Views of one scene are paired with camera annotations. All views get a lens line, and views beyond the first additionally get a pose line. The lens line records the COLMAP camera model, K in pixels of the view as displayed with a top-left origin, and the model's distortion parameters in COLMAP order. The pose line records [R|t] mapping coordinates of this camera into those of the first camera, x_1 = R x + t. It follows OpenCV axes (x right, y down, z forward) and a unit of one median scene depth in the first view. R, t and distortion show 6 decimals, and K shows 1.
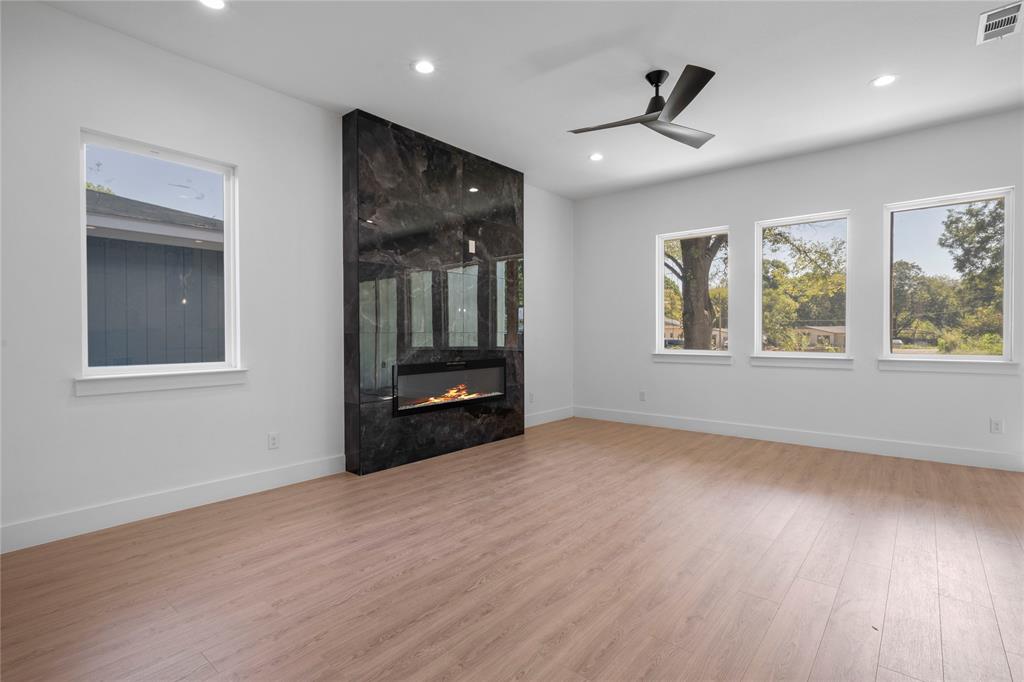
lens RADIAL K [[495.1, 0, 512.8], [0, 495.1, 339.4], [0, 0, 1]] dist [0.023619, 0.001150]
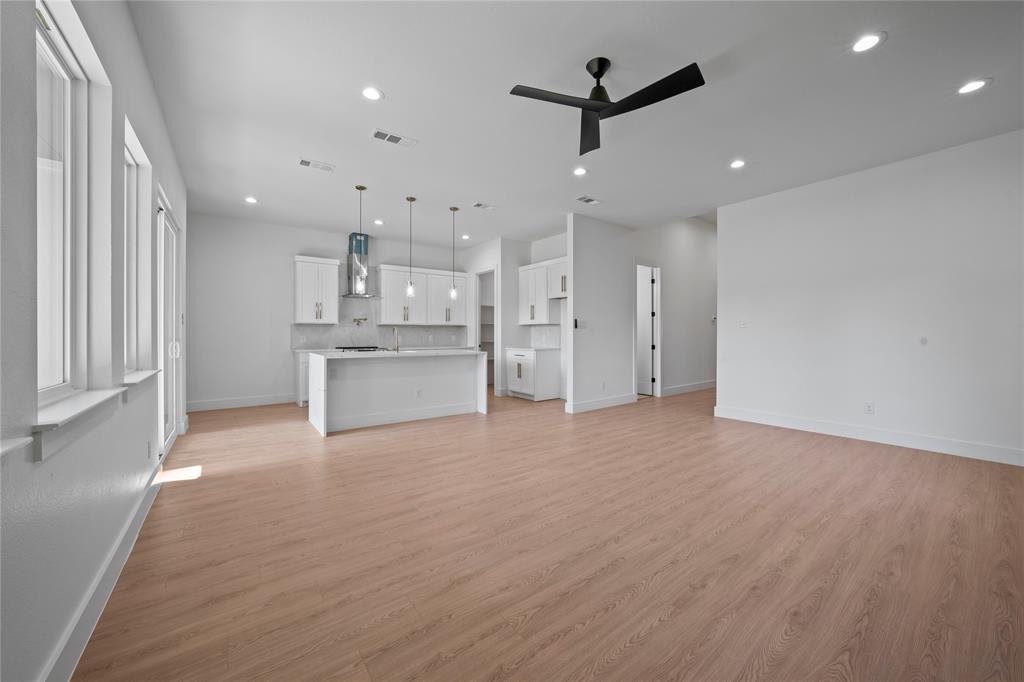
lens RADIAL K [[376.2, 0, 512.6], [0, 376.2, 335.0], [0, 0, 1]] dist [-0.001245, -0.000115]
pose [[-0.972874, 0.000251, 0.231336, 0.300523], [0.003676, 0.999890, 0.014373, -0.028265], [-0.231307, 0.014833, -0.972768, 1.848191]]
